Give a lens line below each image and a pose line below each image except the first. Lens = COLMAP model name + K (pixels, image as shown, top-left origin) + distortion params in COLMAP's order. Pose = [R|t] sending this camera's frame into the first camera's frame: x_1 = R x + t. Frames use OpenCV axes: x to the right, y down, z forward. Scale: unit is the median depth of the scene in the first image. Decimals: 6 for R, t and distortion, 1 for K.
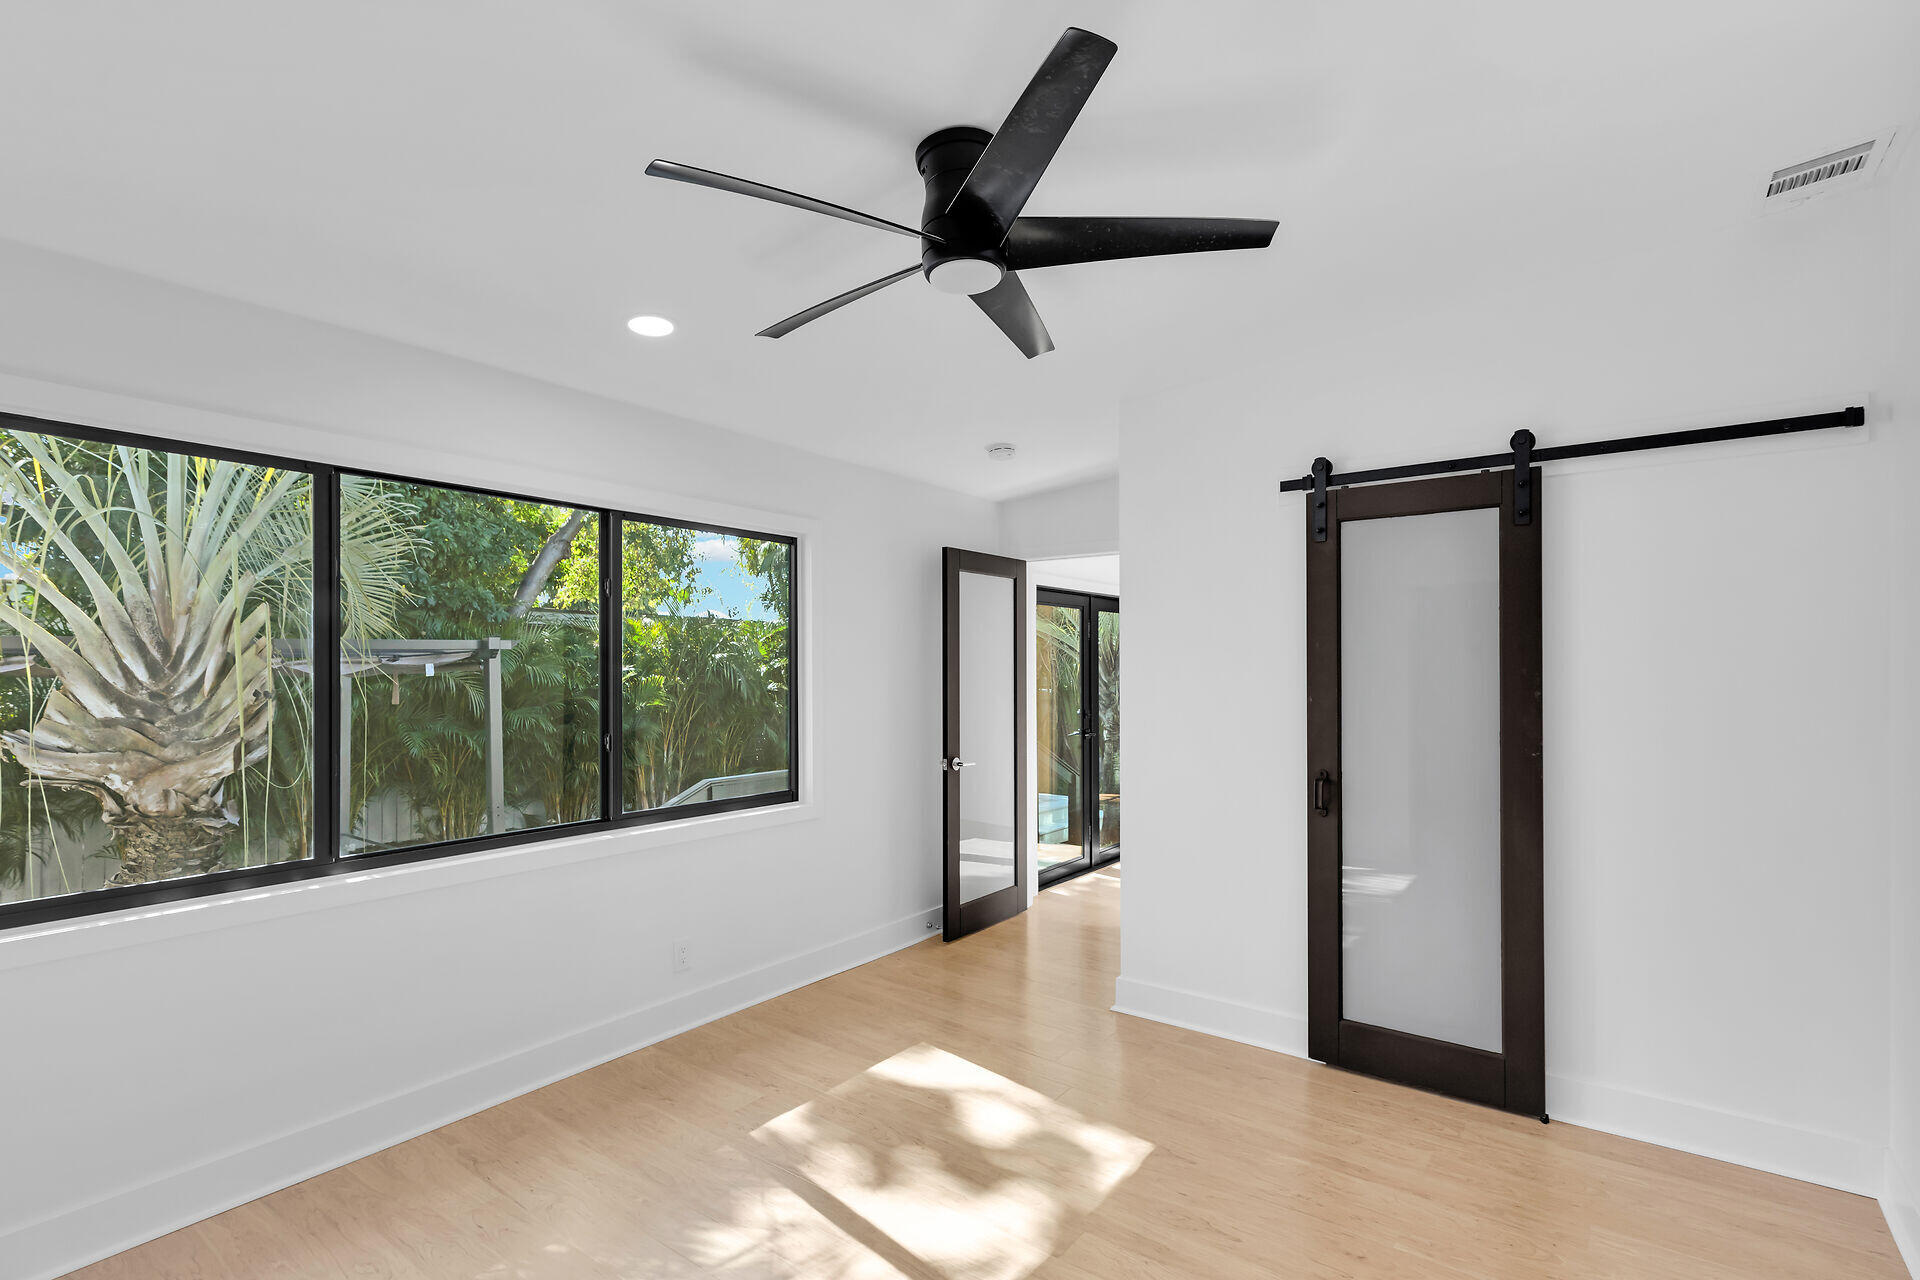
lens RADIAL K [[908.3, 0, 966.1], [0, 908.3, 655.6], [0, 0, 1]] dist [0.002433, 0.000695]
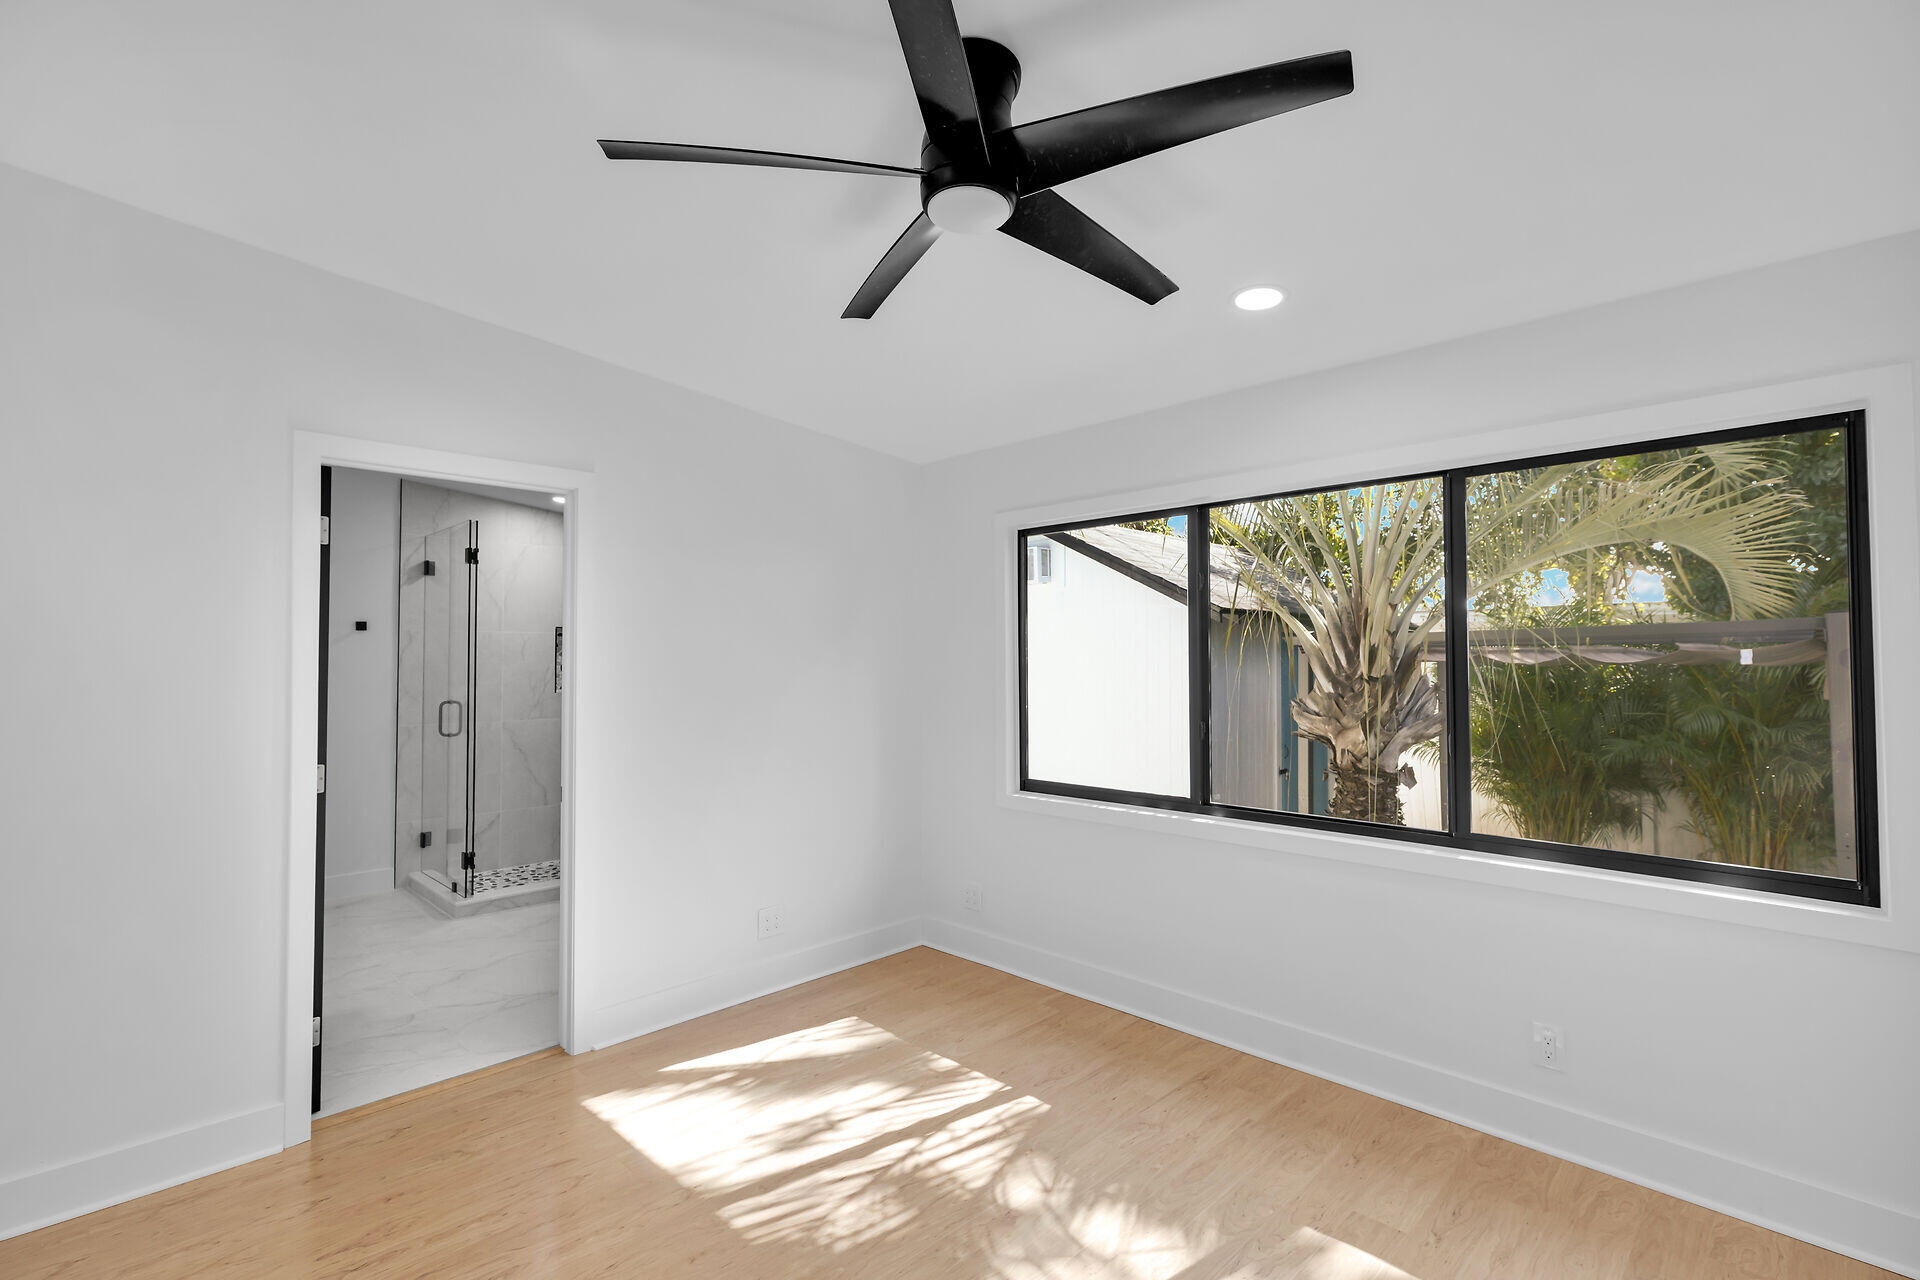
lens RADIAL K [[908.3, 0, 966.5], [0, 908.3, 629.2], [0, 0, 1]] dist [0.002433, 0.000695]
pose [[-0.174624, -0.029554, -0.984192, 0.521842], [0.021022, 0.999210, -0.033735, 0.006926], [0.984411, -0.026581, -0.173864, 0.699109]]
